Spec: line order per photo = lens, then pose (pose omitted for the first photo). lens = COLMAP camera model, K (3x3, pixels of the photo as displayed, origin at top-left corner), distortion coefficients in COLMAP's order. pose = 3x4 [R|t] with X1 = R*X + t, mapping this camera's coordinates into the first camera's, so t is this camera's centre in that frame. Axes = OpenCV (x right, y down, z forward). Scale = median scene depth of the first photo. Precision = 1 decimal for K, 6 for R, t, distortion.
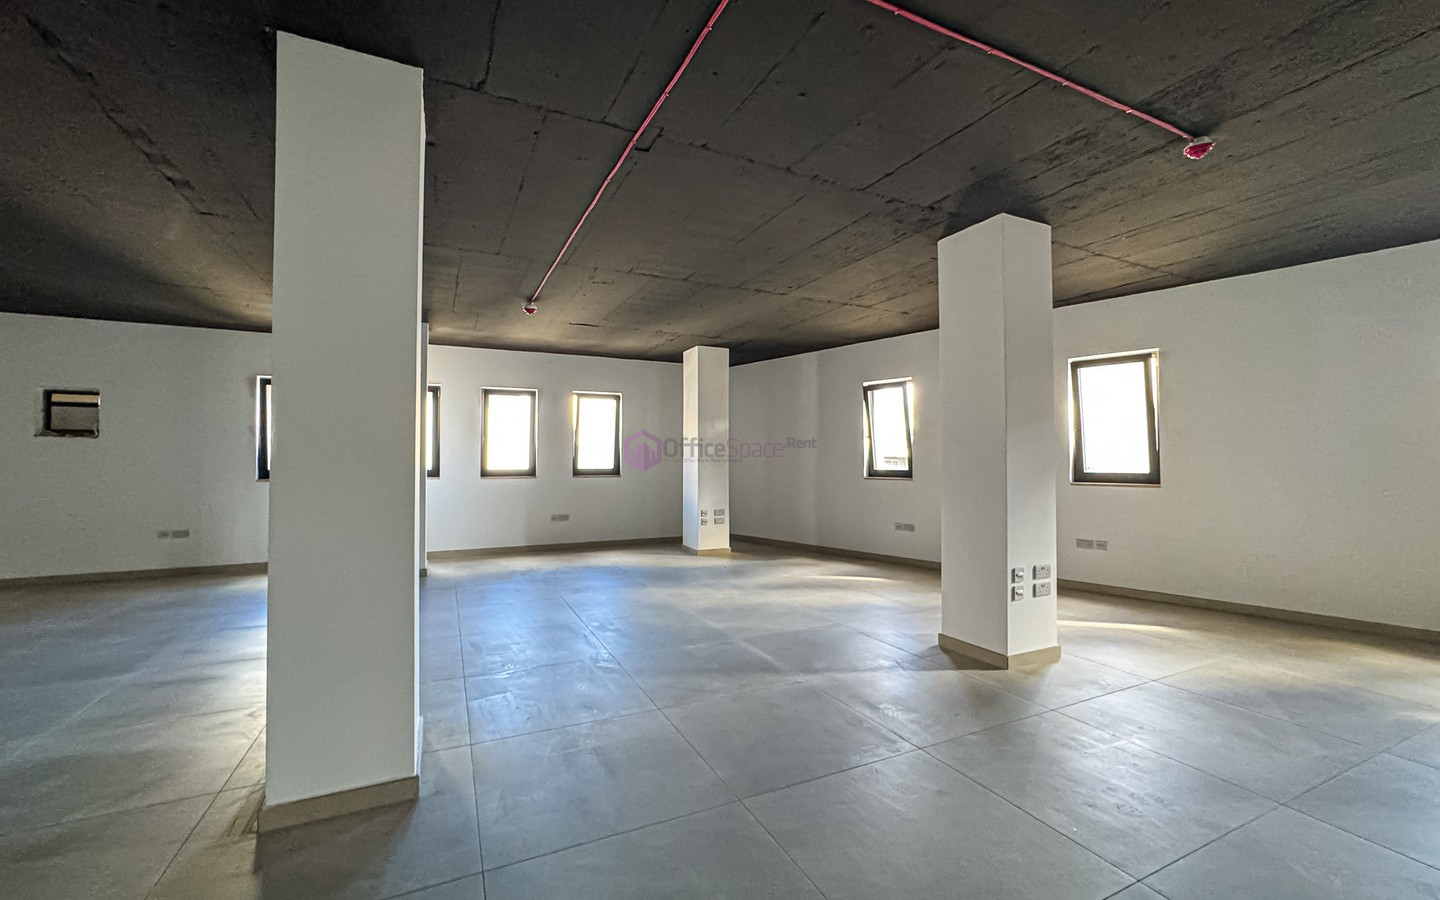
lens RADIAL K [[553.7, 0, 720.0], [0, 553.7, 450.0], [0, 0, 1]] dist [-0.000309, 0.000066]
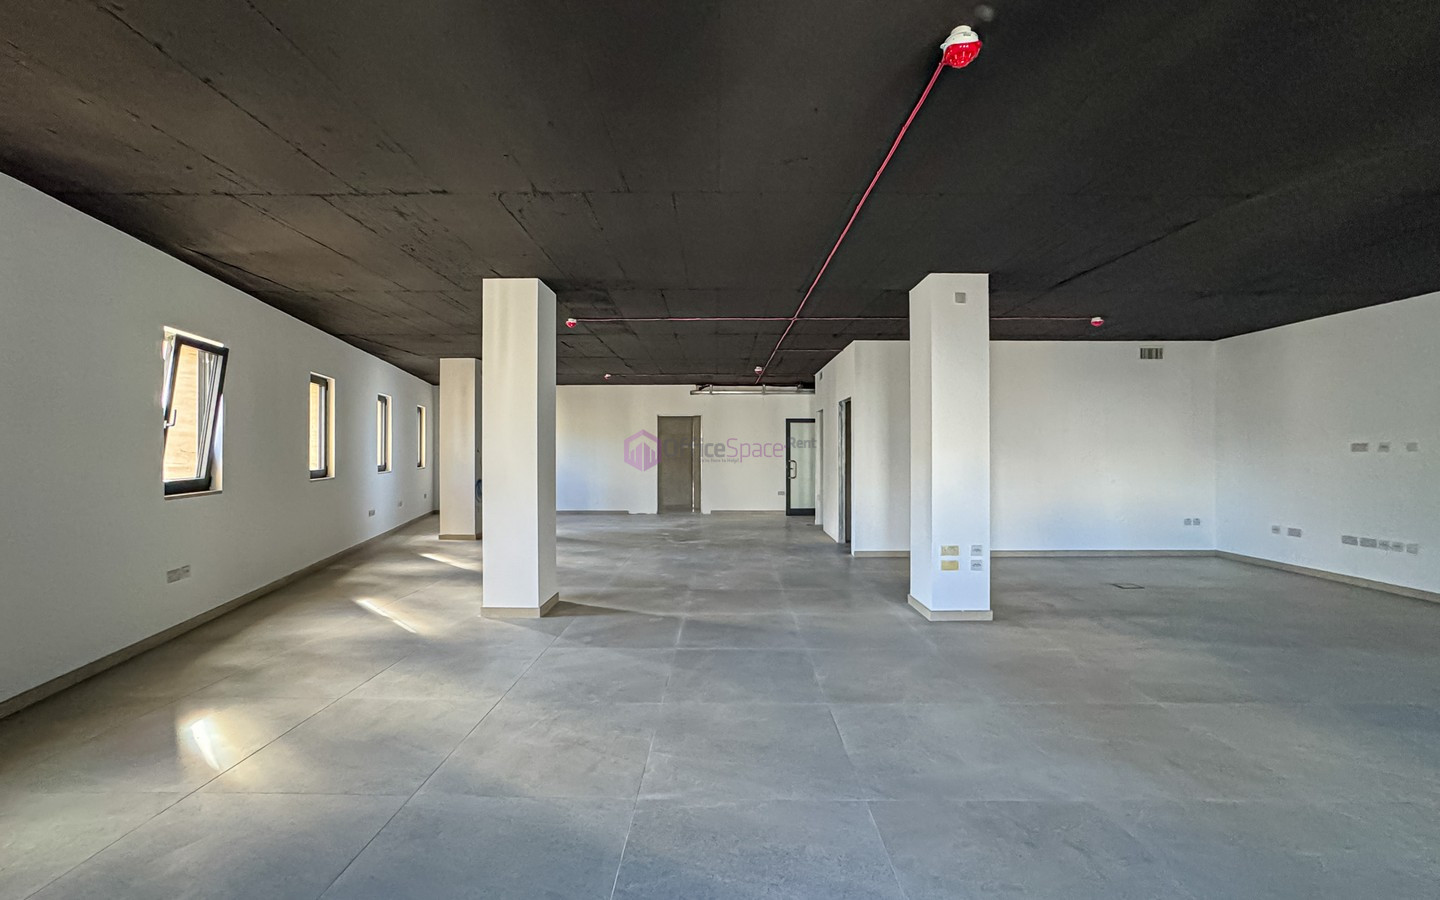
lens RADIAL K [[586.6, 0, 726.0], [0, 586.6, 452.9], [0, 0, 1]] dist [-0.017623, 0.000496]
pose [[-0.910530, 0.004287, 0.413422, -0.462146], [-0.005356, 0.999740, -0.022162, 0.024251], [-0.413409, -0.022393, -0.910270, 1.851723]]
